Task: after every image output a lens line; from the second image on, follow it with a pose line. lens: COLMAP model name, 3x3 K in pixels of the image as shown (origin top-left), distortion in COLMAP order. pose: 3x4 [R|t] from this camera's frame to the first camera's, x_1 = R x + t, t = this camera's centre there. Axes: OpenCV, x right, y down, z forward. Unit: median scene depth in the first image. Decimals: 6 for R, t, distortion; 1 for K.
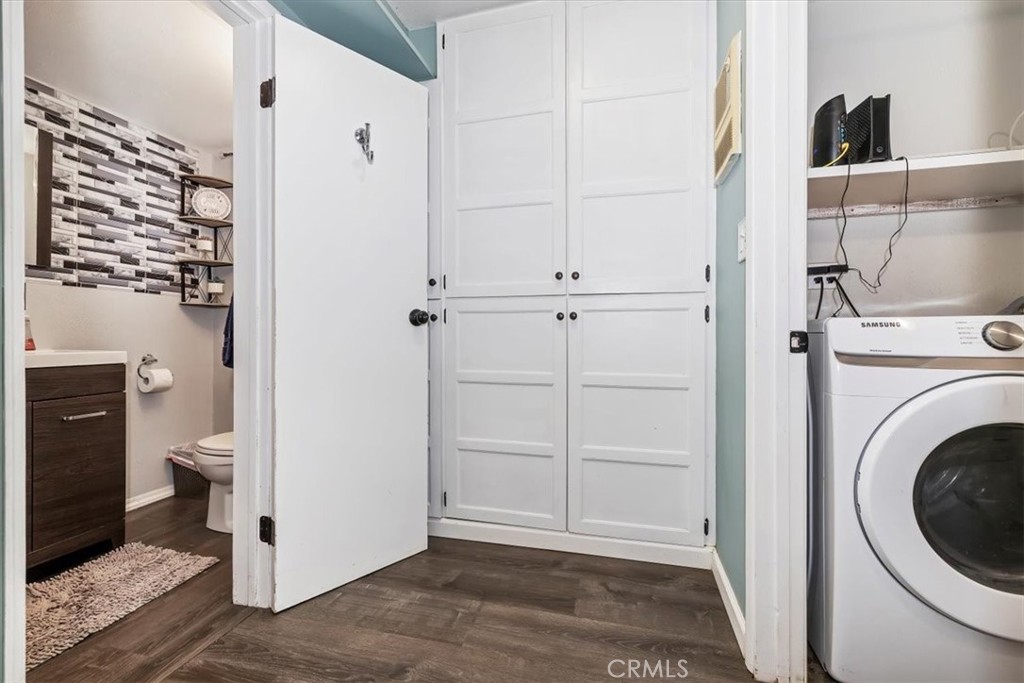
lens RADIAL K [[433.2, 0, 512.0], [0, 433.2, 341.5], [0, 0, 1]] dist [0.000358, 0.000714]
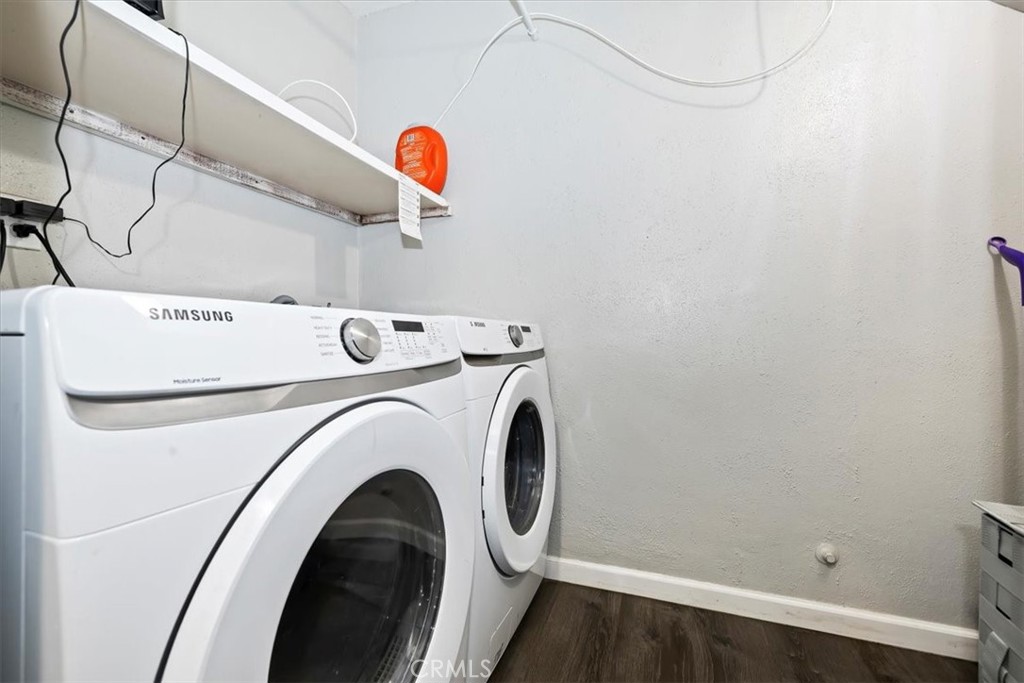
lens RADIAL K [[430.5, 0, 513.8], [0, 430.5, 338.8], [0, 0, 1]] dist [0.000879, 0.000597]
pose [[0.075226, -0.001893, 0.997165, 0.392988], [0.008247, 0.999965, 0.001276, -0.012098], [-0.997132, 0.008128, 0.075239, 0.562213]]
